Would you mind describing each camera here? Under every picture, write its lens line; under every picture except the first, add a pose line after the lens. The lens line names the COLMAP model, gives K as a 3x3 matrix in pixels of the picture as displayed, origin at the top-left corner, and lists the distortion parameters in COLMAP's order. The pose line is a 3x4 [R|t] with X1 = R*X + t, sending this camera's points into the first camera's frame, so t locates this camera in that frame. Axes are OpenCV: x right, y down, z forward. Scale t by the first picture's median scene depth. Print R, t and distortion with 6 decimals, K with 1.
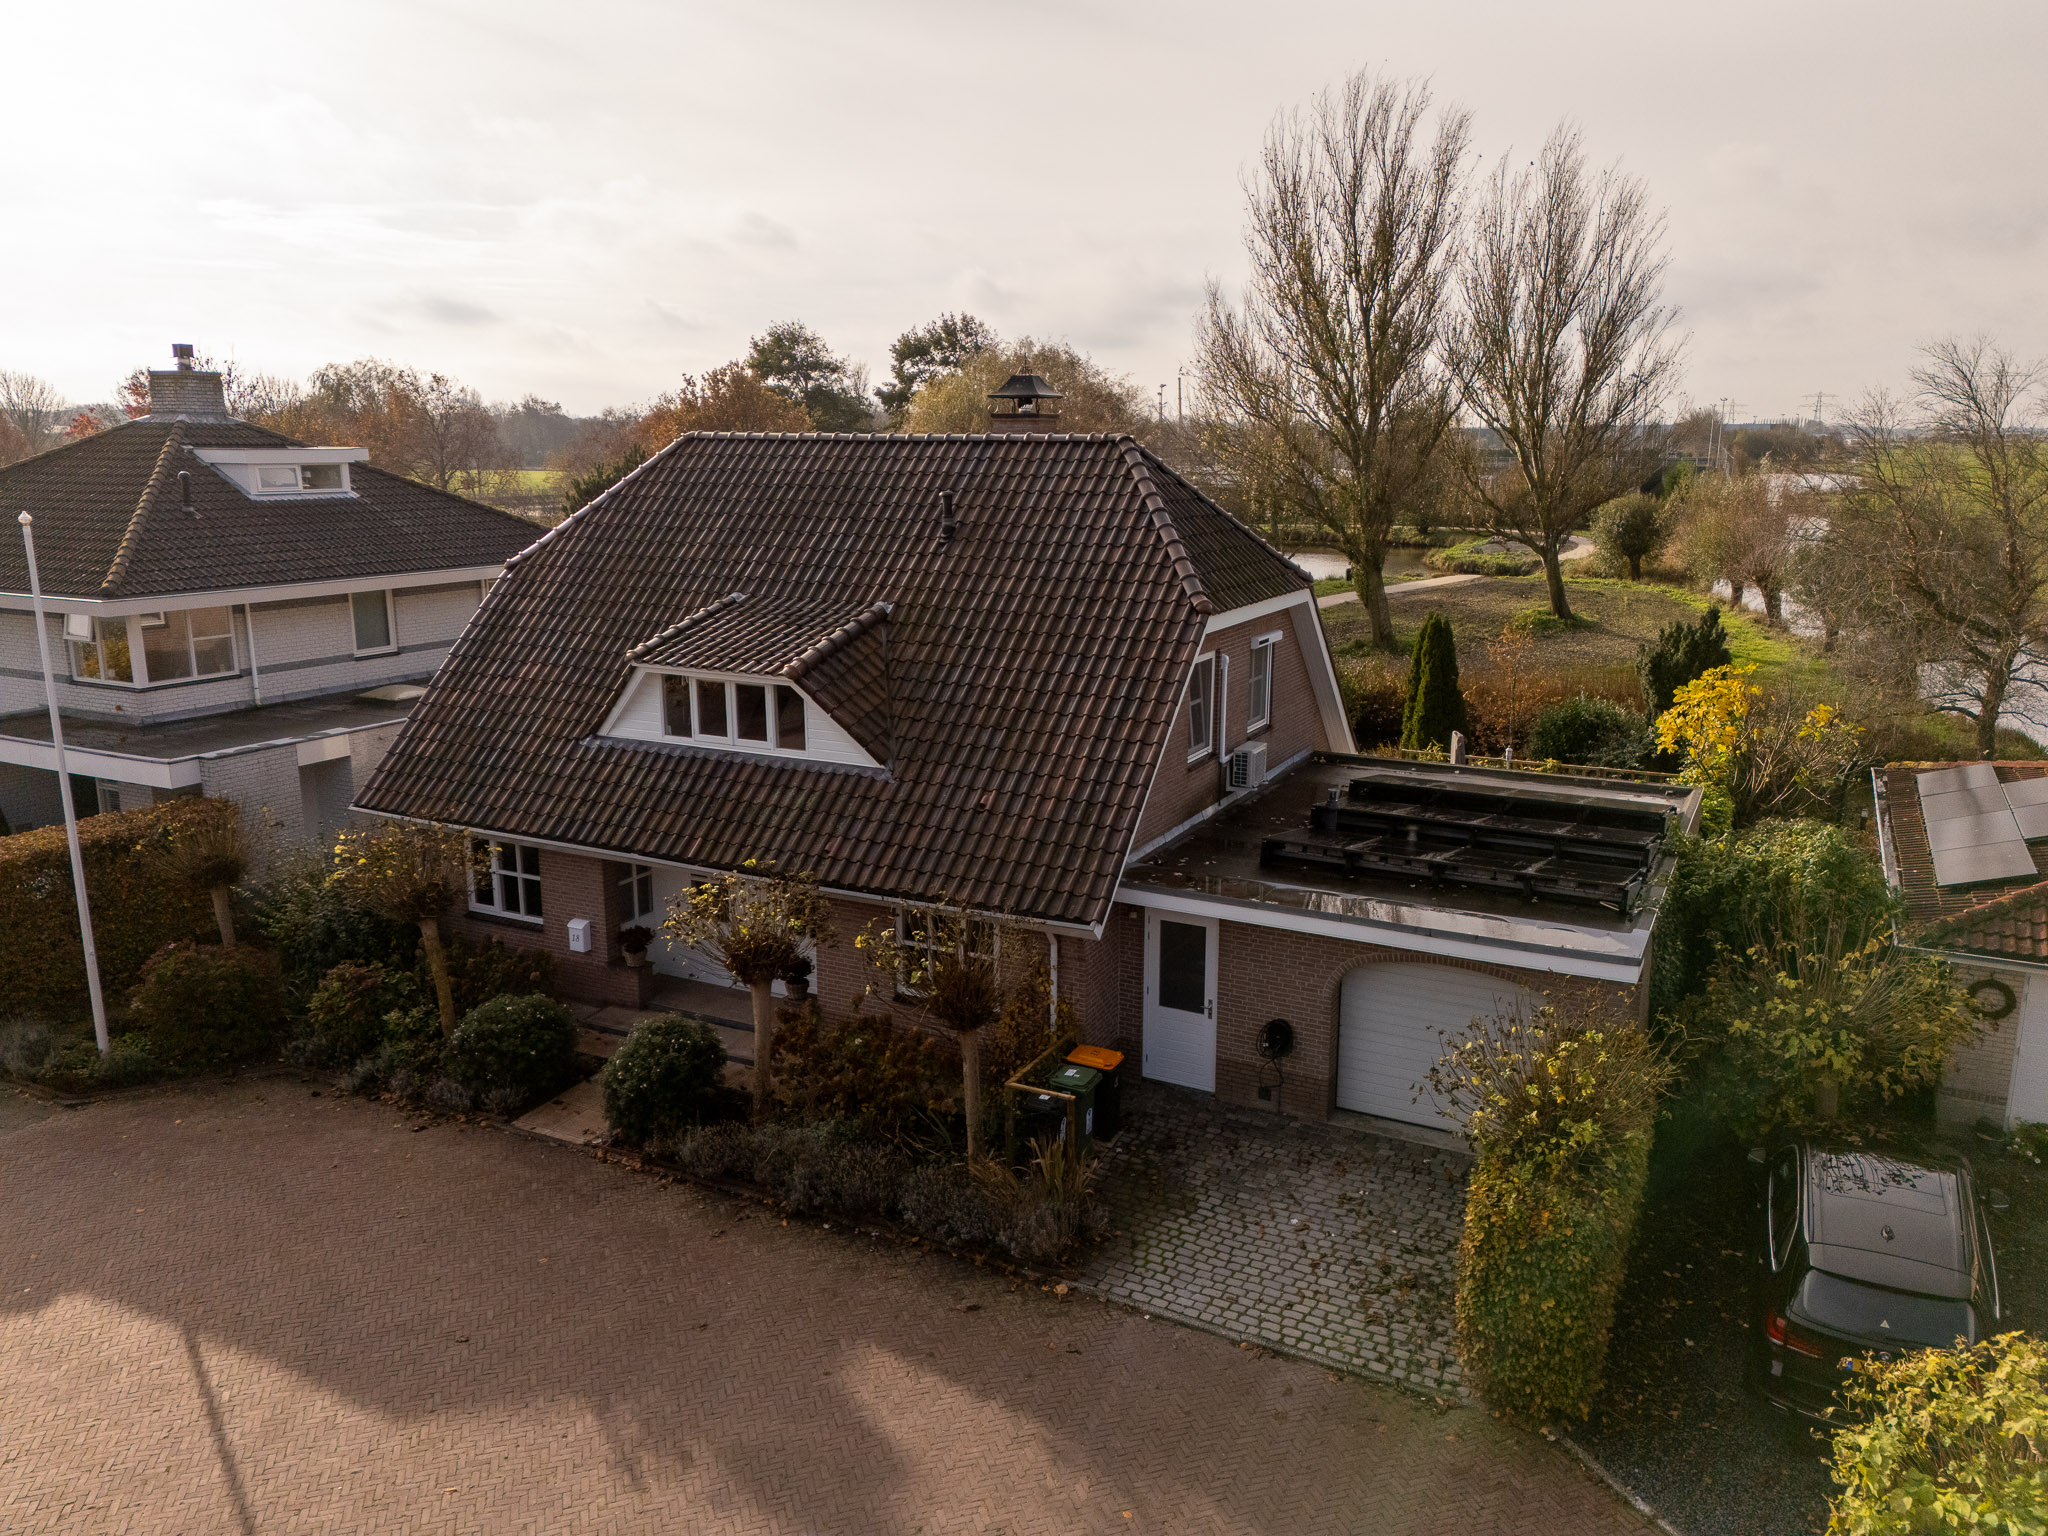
lens RADIAL K [[1520.1, 0, 1028.3], [0, 1520.1, 750.2], [0, 0, 1]] dist [0.002686, 0.001854]
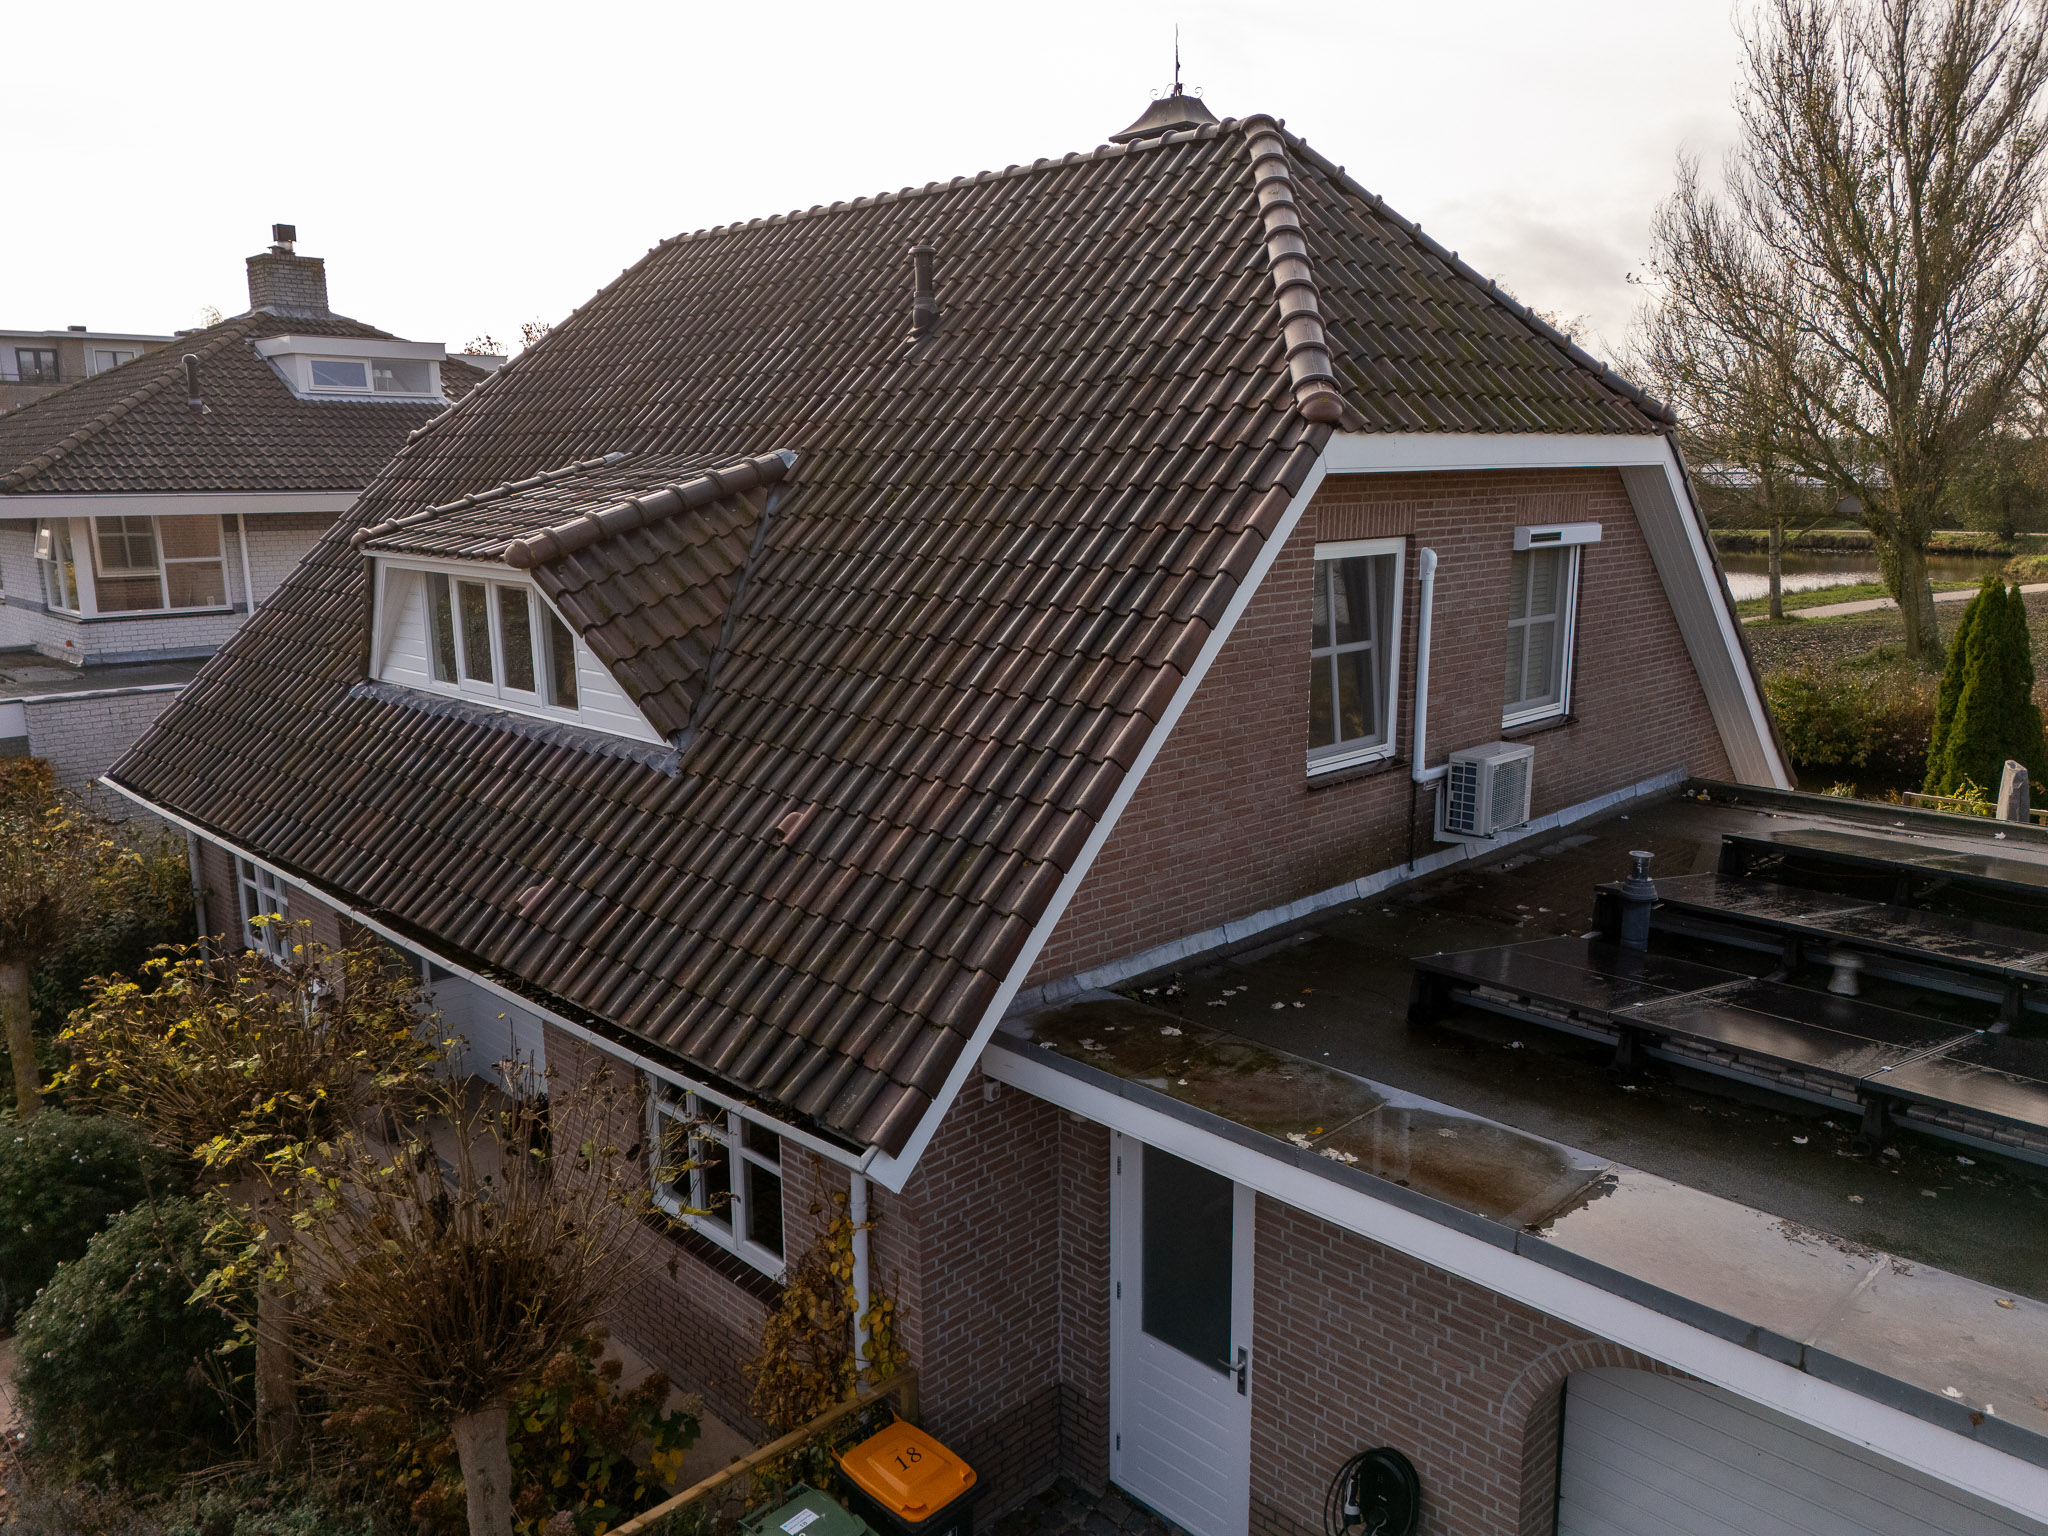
lens RADIAL K [[1520.1, 0, 1028.3], [0, 1520.1, 750.2], [0, 0, 1]] dist [0.002686, 0.001854]
pose [[0.948931, 0.048765, -0.311691, 0.147176], [-0.054249, 0.998487, -0.008943, 0.008964], [0.310784, 0.025395, 0.950141, 0.473192]]
